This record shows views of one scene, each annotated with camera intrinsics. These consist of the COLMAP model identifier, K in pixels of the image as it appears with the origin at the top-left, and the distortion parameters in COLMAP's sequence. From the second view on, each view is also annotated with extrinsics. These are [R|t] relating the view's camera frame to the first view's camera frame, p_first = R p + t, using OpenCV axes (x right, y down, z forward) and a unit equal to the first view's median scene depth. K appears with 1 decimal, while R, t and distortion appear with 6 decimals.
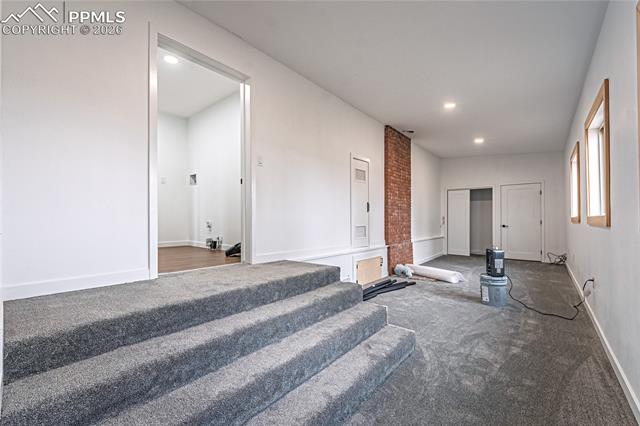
lens RADIAL K [[262.3, 0, 320.0], [0, 262.3, 213.0], [0, 0, 1]] dist [0.000457, 0.000028]
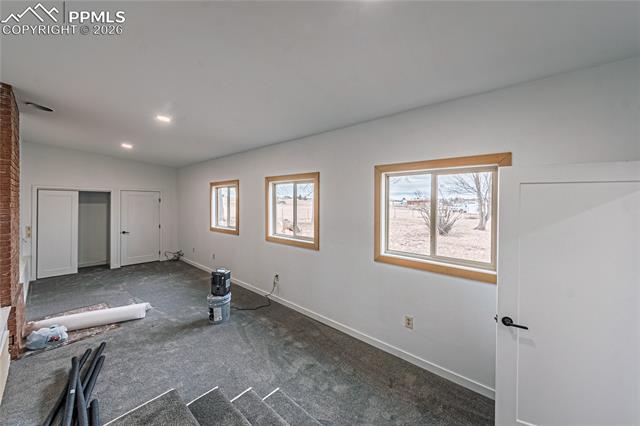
lens RADIAL K [[238.6, 0, 318.8], [0, 238.6, 198.0], [0, 0, 1]] dist [-0.000097, -0.000076]
pose [[0.023449, 0.012473, 0.999647, -0.297849], [-0.018286, 0.999760, -0.012045, -0.141373], [-0.999558, -0.017997, 0.023671, 0.455106]]
